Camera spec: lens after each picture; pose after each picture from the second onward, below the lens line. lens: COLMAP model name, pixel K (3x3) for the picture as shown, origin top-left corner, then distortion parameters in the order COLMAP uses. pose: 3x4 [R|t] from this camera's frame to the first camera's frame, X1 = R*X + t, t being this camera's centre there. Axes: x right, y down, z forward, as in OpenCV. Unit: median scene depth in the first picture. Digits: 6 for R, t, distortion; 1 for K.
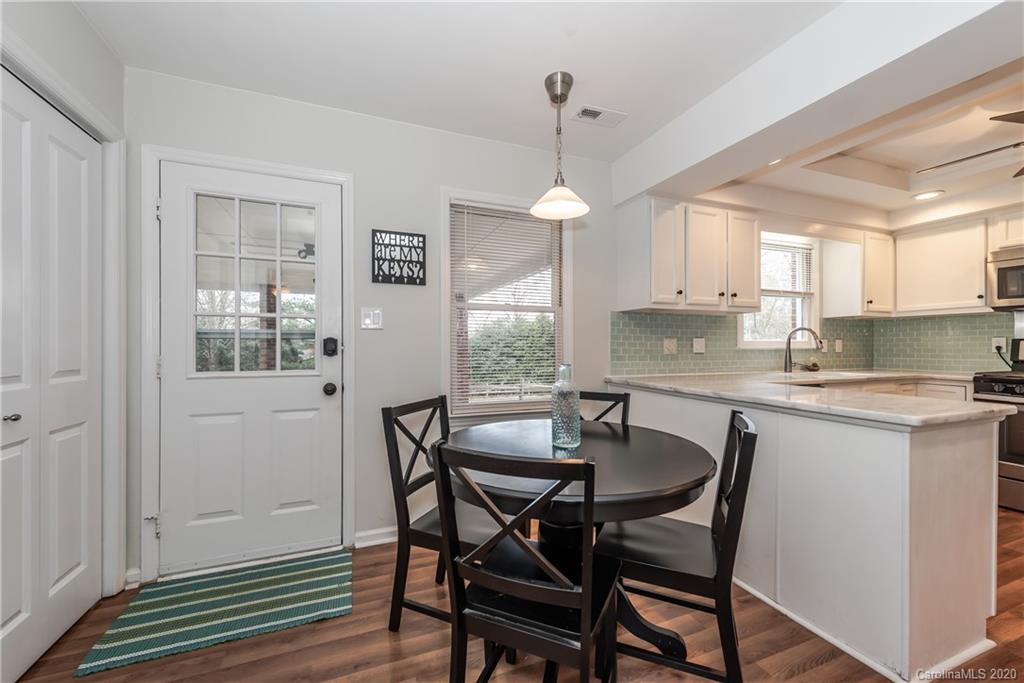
lens RADIAL K [[402.8, 0, 507.1], [0, 402.8, 349.3], [0, 0, 1]] dist [0.001043, 0.000062]
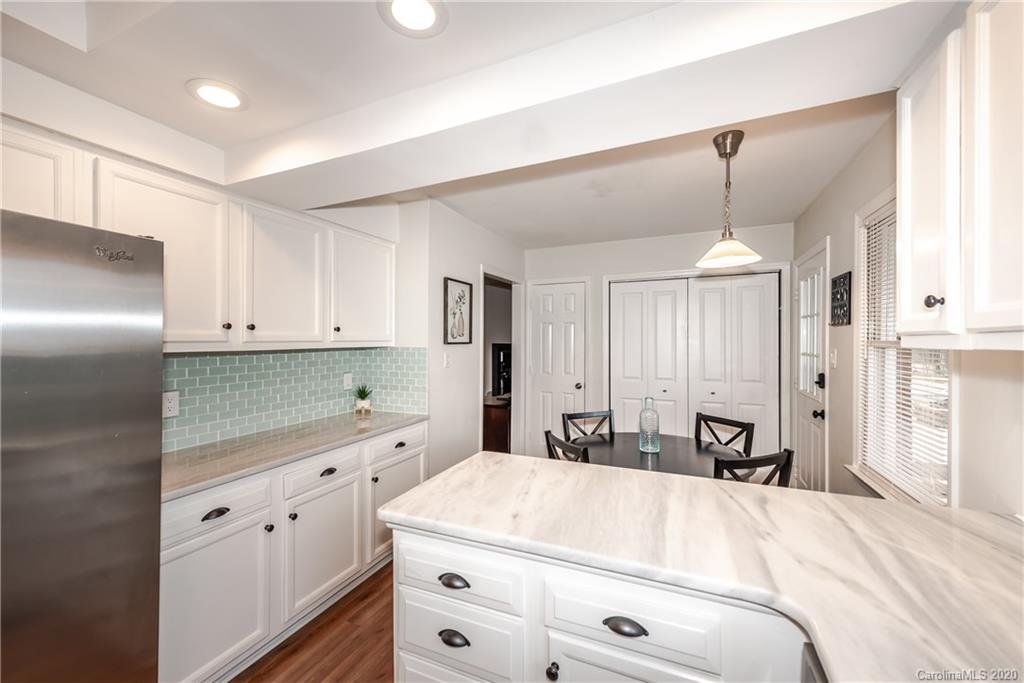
lens RADIAL K [[408.3, 0, 510.8], [0, 408.3, 343.3], [0, 0, 1]] dist [0.000664, -0.000074]
pose [[-0.702344, 0.008204, -0.711791, 0.833398], [-0.003937, 0.999874, 0.015409, -0.097299], [0.711827, 0.013625, -0.702223, 0.883196]]
